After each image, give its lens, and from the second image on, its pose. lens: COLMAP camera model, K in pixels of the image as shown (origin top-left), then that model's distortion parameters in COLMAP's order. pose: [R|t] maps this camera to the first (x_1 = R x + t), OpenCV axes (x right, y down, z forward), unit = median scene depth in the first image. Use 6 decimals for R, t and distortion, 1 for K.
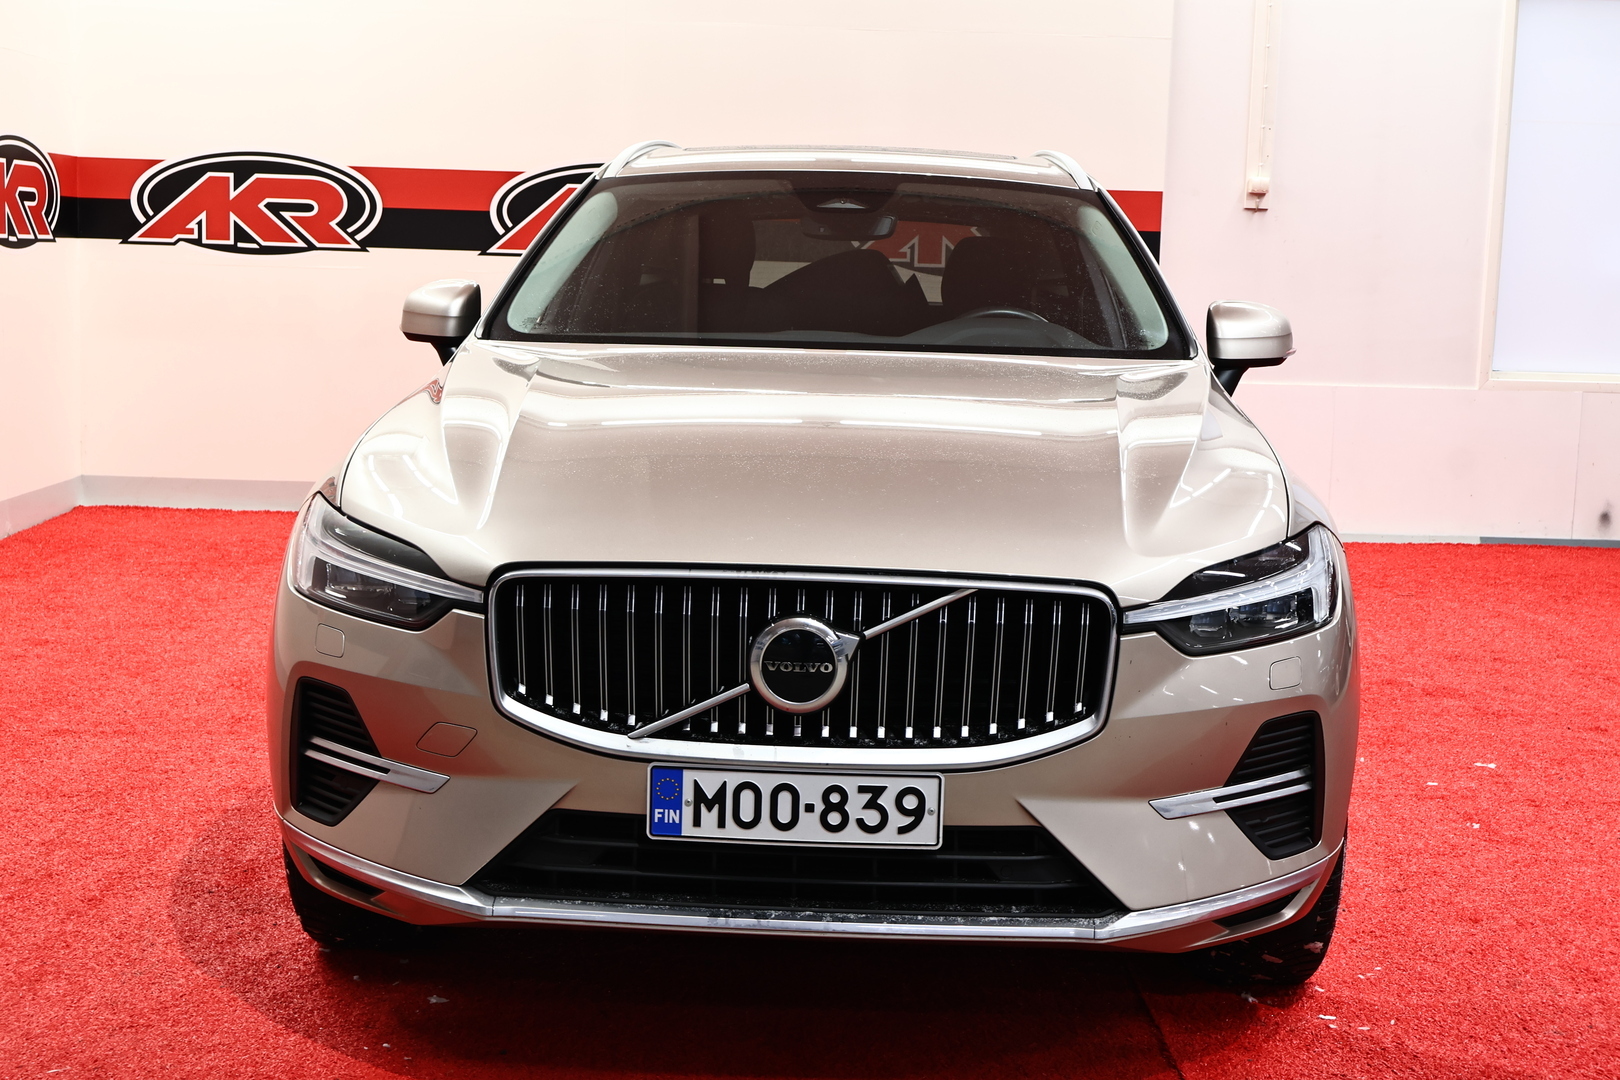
lens RADIAL K [[2164.3, 0, 805.3], [0, 2164.3, 523.5], [0, 0, 1]] dist [-0.037878, 0.000000]
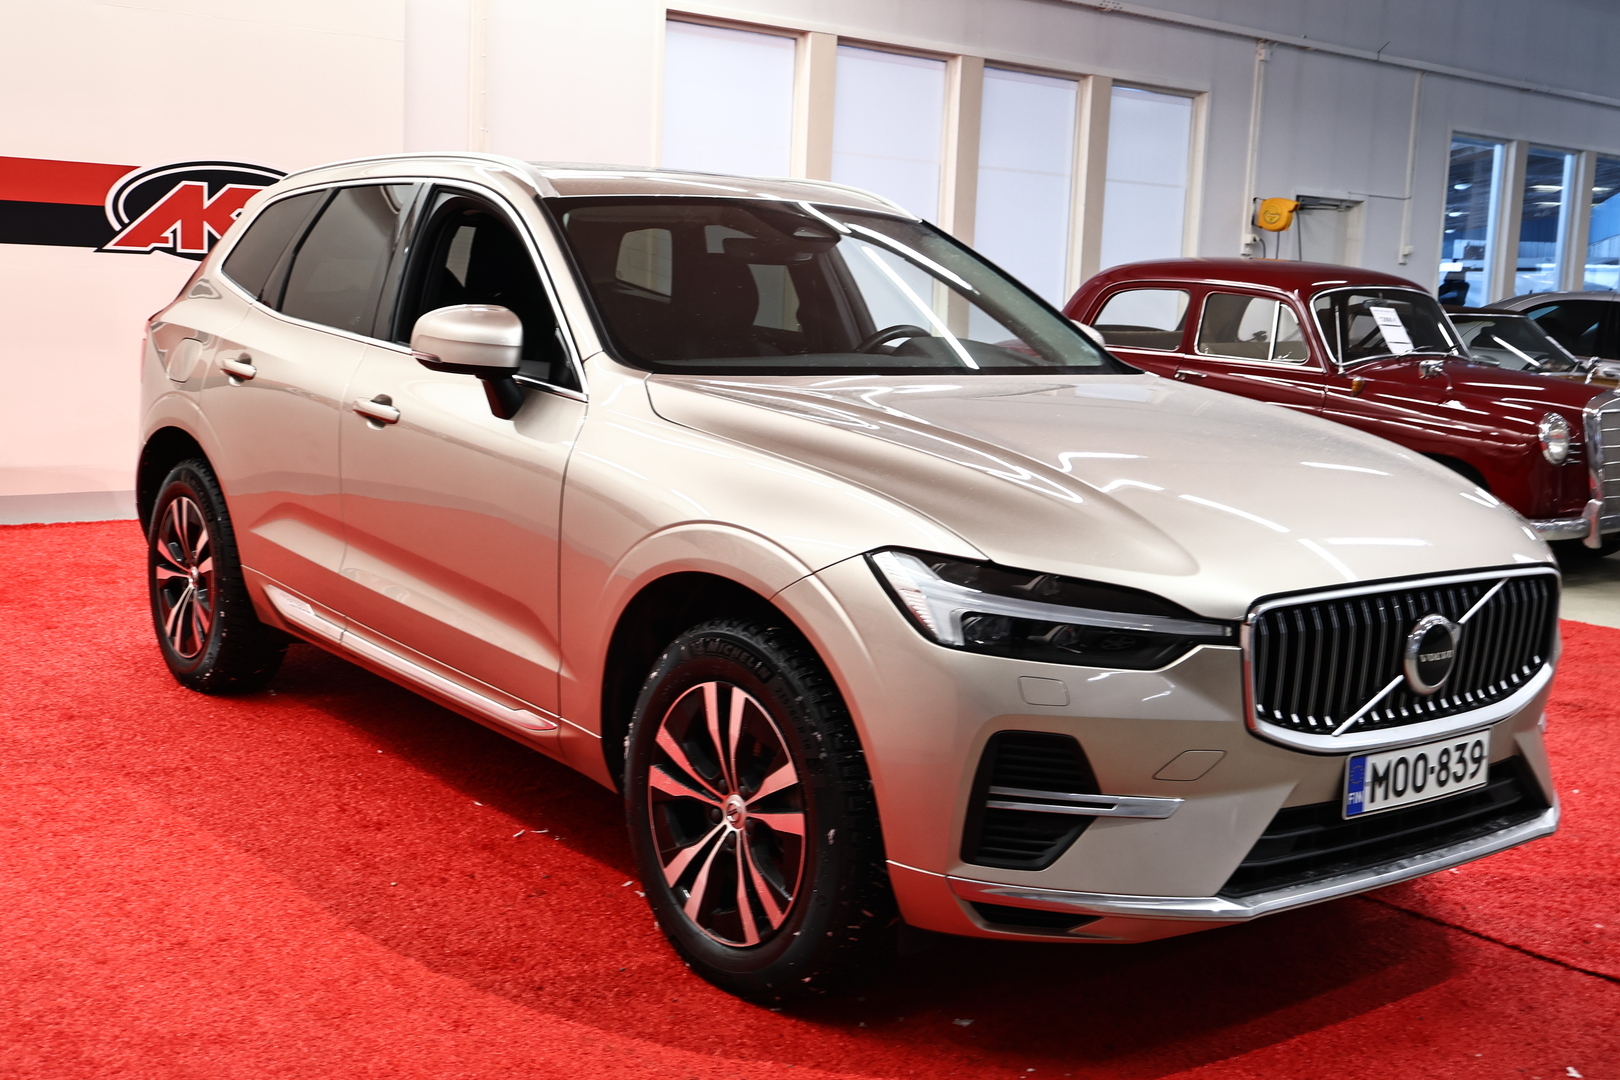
lens RADIAL K [[1881.8, 0, 813.0], [0, 1881.8, 550.3], [0, 0, 1]] dist [-0.016199, 0.000000]
pose [[0.754054, -0.090077, 0.650607, -0.931790], [0.056581, 0.995778, 0.072288, -0.087001], [-0.654371, -0.017698, 0.755966, 0.431519]]
